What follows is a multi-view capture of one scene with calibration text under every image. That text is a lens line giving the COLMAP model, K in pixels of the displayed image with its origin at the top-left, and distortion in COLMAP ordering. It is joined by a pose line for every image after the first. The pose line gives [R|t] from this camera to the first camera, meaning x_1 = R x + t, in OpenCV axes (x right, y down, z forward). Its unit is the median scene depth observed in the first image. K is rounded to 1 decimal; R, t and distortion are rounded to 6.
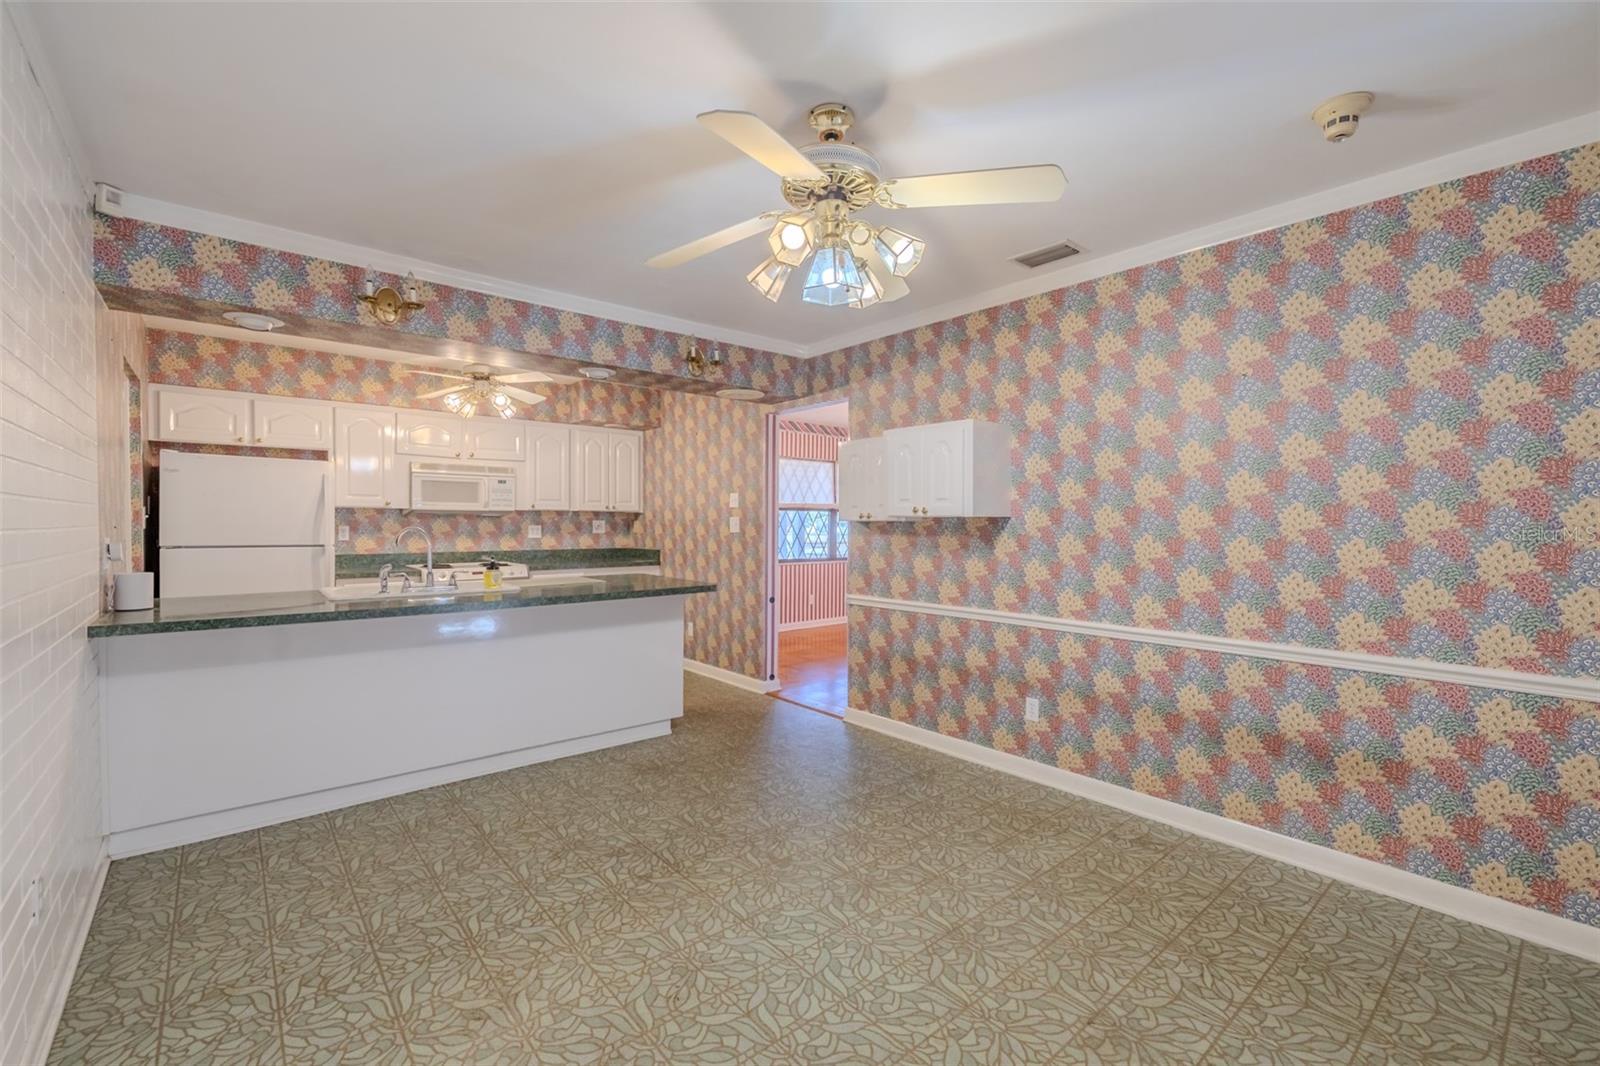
lens RADIAL K [[684.2, 0, 782.5], [0, 684.2, 546.9], [0, 0, 1]] dist [-0.001430, 0.000335]
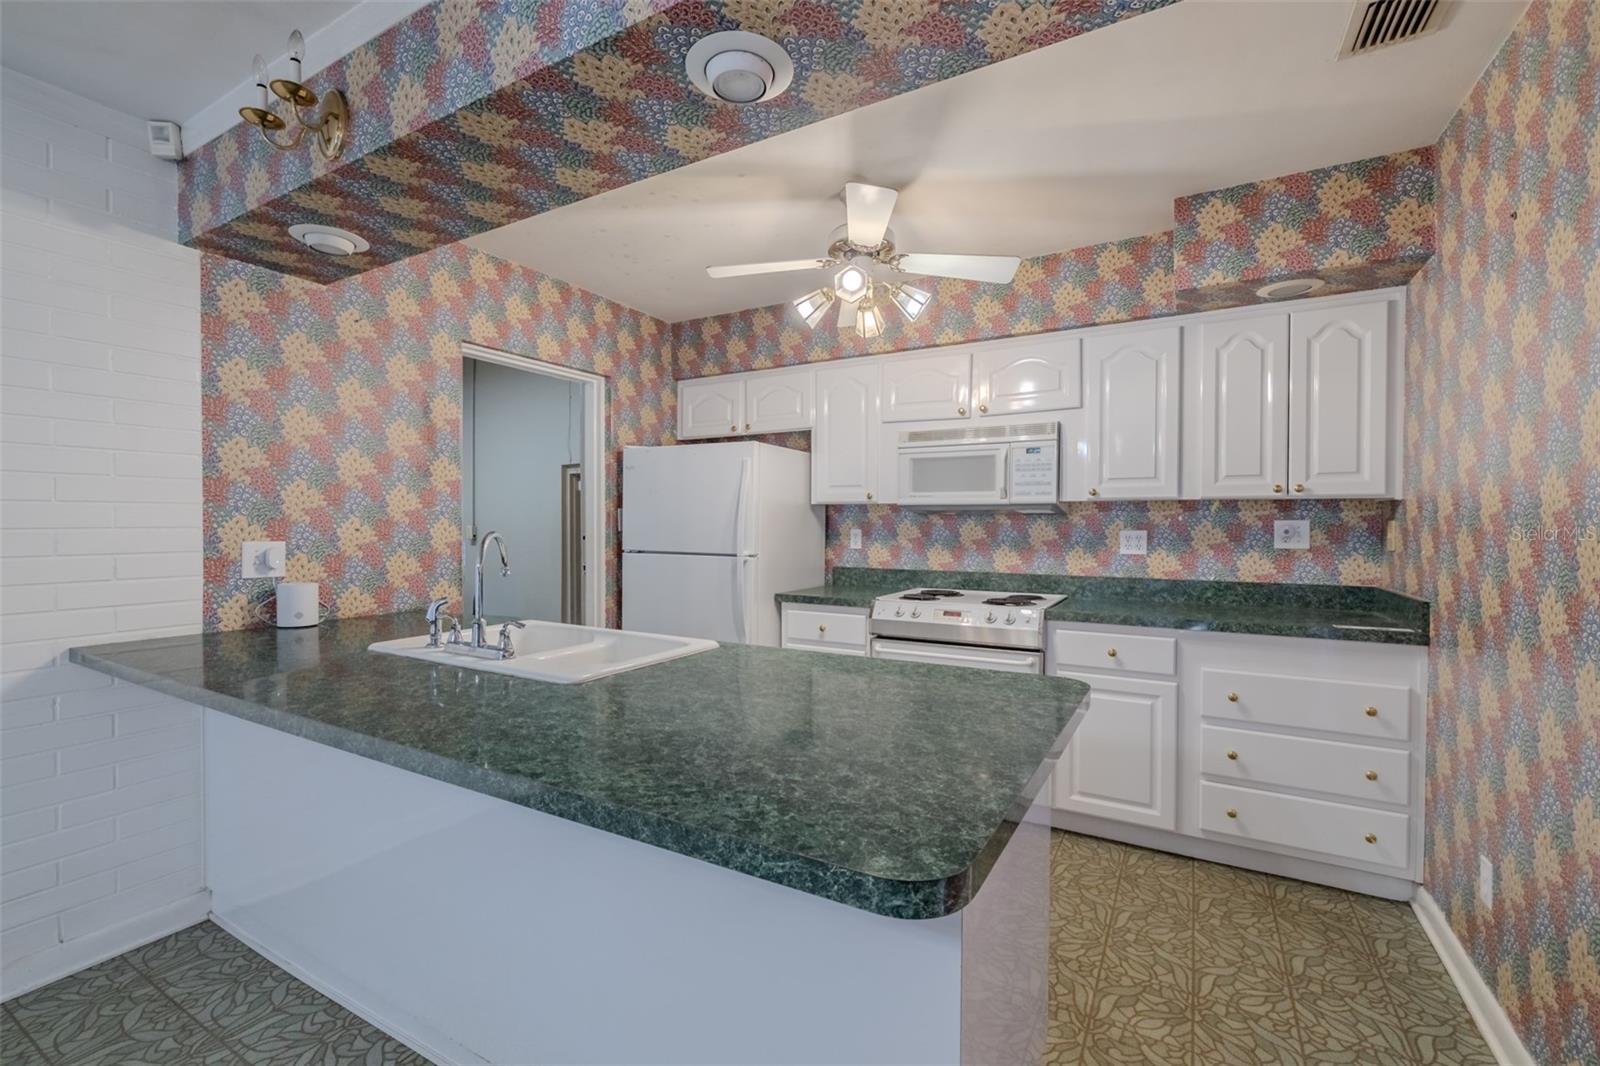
lens RADIAL K [[684.2, 0, 799.8], [0, 684.2, 533.7], [0, 0, 1]] dist [-0.001430, 0.000335]
pose [[0.362785, 0.012069, -0.931795, 0.035761], [-0.033849, 0.999427, -0.000233, -0.022898], [0.931258, 0.031625, 0.362985, 0.651593]]
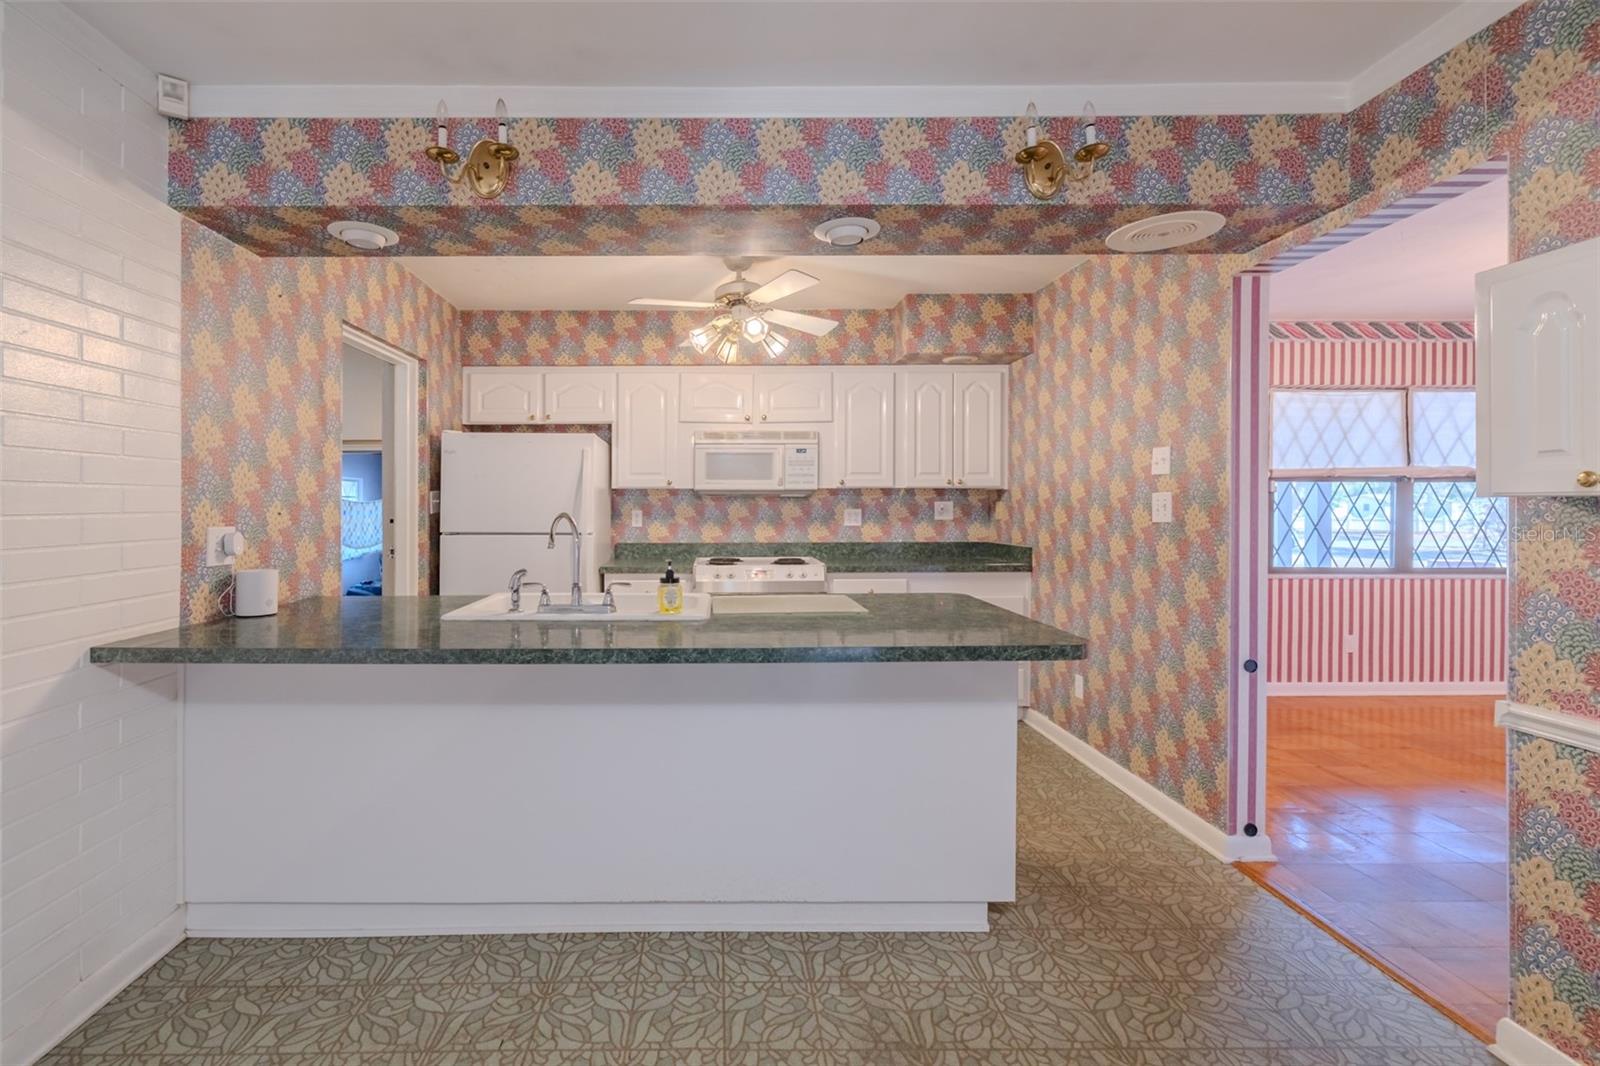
lens RADIAL K [[684.2, 0, 737.2], [0, 684.2, 509.8], [0, 0, 1]] dist [-0.001430, 0.000335]
pose [[0.779767, -0.000756, -0.626069, 0.003970], [-0.016816, 0.999613, -0.022151, -0.013574], [0.625844, 0.027801, 0.779453, 0.389003]]
